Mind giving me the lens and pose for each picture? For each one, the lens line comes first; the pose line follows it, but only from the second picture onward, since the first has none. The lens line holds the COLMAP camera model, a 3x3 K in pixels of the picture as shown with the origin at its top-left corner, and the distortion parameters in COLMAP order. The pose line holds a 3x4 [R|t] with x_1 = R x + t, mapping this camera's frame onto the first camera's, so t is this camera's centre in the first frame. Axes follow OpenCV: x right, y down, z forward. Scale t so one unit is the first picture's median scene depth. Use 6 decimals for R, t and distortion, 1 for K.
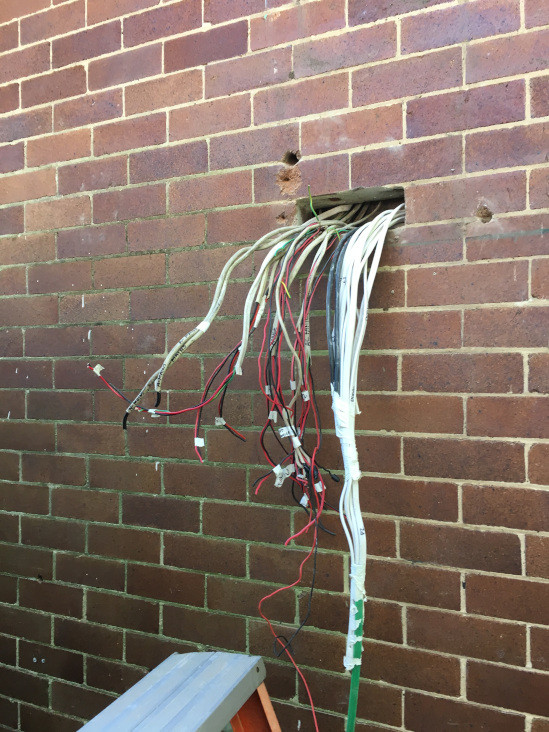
lens RADIAL K [[615.0, 0, 273.6], [0, 615.0, 362.0], [0, 0, 1]] dist [0.049960, -0.039302]
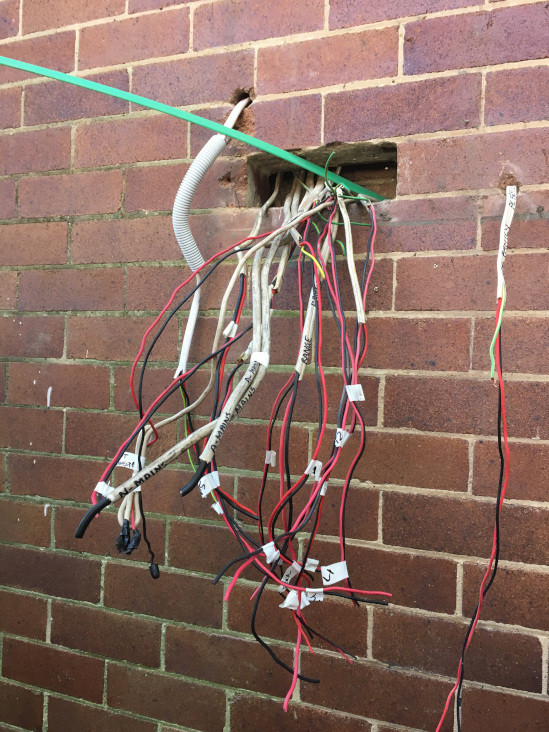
lens RADIAL K [[615.0, 0, 273.7], [0, 615.0, 369.2], [0, 0, 1]] dist [0.049960, -0.039302]
pose [[0.995898, 0.035586, 0.083193, 0.016491], [-0.037394, 0.999095, 0.020274, -0.028140], [-0.082396, -0.023302, 0.996327, 0.272750]]
